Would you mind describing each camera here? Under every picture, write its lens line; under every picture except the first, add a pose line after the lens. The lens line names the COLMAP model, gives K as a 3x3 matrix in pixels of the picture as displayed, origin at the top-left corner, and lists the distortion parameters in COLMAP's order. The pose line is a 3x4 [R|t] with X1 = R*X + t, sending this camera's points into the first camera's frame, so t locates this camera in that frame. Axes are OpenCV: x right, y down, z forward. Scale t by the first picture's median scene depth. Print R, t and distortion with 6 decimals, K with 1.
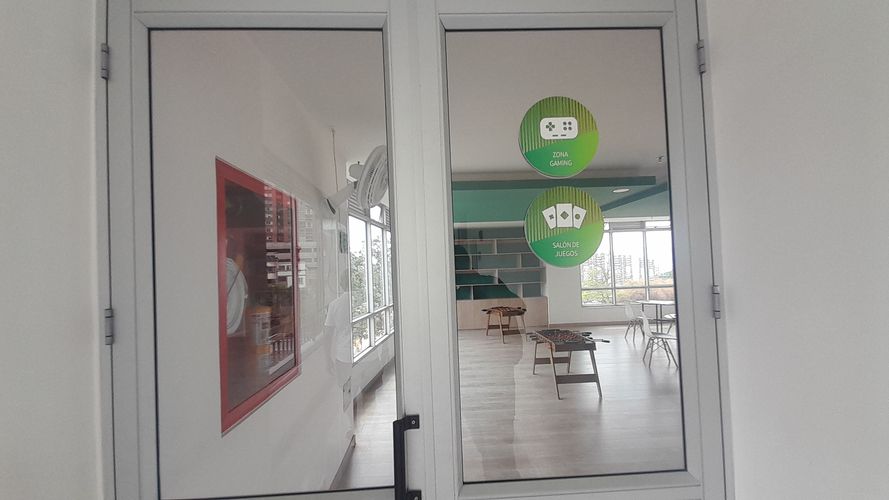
lens RADIAL K [[350.5, 0, 444.7], [0, 350.5, 258.4], [0, 0, 1]] dist [0.000052, 0.000032]
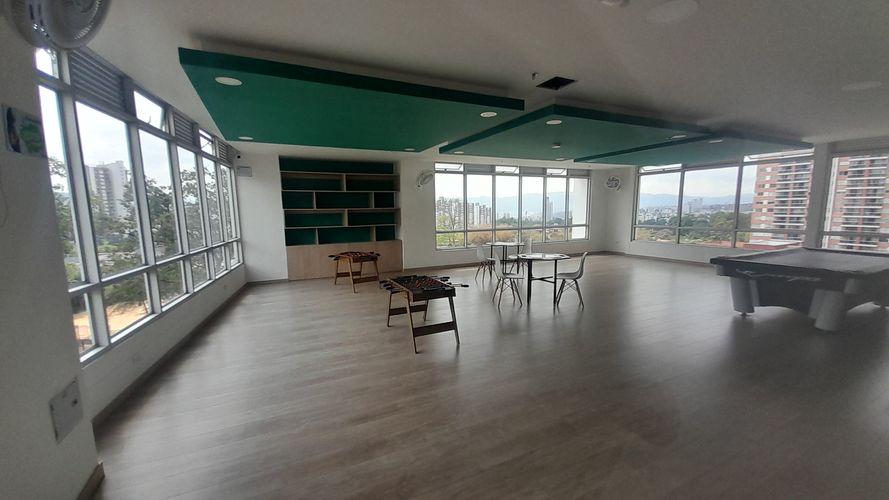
lens RADIAL K [[350.5, 0, 444.7], [0, 350.5, 258.4], [0, 0, 1]] dist [0.000052, 0.000032]
pose [[0.917367, -0.032477, 0.396714, 0.036302], [-0.029703, 0.988301, 0.149594, 0.022041], [-0.396932, -0.149016, 0.905671, 0.150856]]
